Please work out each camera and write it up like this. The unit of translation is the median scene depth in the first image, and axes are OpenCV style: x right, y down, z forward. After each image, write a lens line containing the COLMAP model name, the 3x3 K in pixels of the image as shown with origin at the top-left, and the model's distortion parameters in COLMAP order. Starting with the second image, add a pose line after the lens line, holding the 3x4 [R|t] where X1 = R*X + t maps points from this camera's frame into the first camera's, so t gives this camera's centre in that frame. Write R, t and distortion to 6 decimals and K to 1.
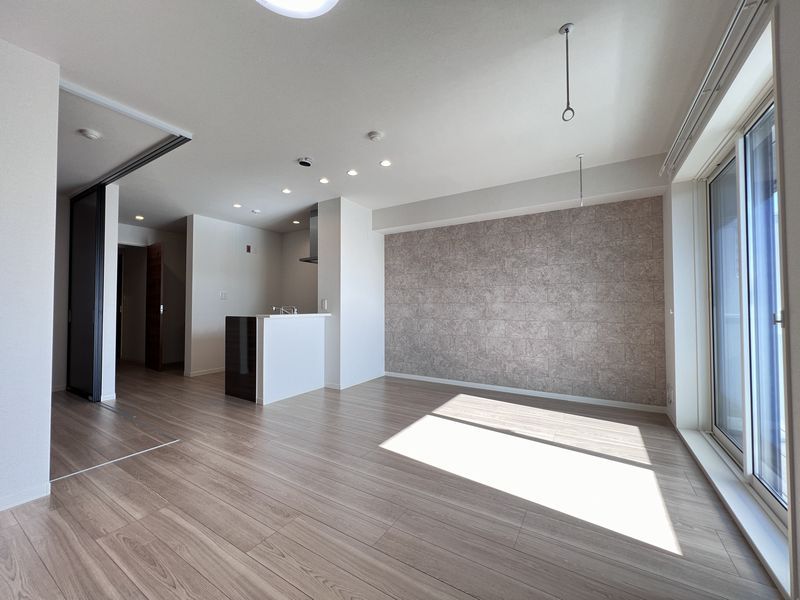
lens RADIAL K [[320.5, 0, 398.8], [0, 320.5, 299.4], [0, 0, 1]] dist [0.001671, -0.000364]
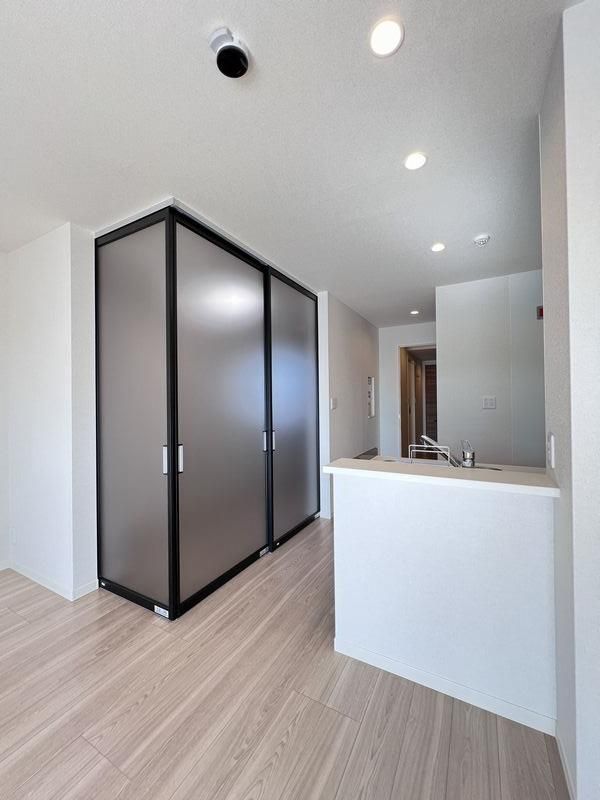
lens RADIAL K [[320.5, 0, 299.4], [0, 320.5, 398.1], [0, 0, 1]] dist [0.001671, -0.000364]
pose [[0.052342, -0.002916, -0.998625, 0.058731], [0.024966, 0.999687, -0.001610, -0.055530], [0.998317, -0.024847, 0.052399, 1.106330]]
